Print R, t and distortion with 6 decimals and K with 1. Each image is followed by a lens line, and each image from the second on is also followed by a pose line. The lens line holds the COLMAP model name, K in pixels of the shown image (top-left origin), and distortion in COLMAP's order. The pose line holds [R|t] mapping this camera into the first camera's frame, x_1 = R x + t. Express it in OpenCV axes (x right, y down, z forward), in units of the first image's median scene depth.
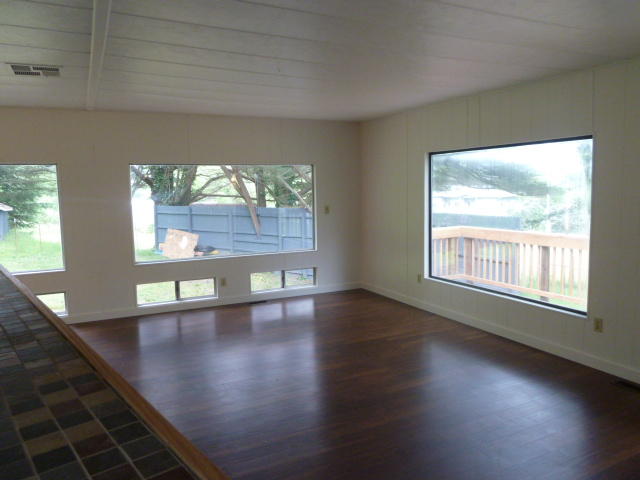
lens RADIAL K [[480.8, 0, 320.0], [0, 480.8, 240.0], [0, 0, 1]] dist [-0.008366, -0.001854]
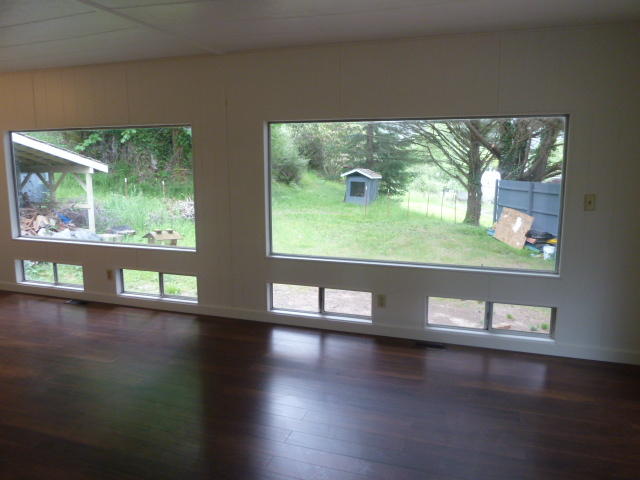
lens RADIAL K [[480.8, 0, 320.0], [0, 480.8, 240.0], [0, 0, 1]] dist [-0.008366, -0.001854]
pose [[0.707699, 0.129196, -0.694601, 0.061495], [-0.089443, 0.991611, 0.093311, -0.016321], [0.700830, -0.003909, 0.713318, 0.158565]]
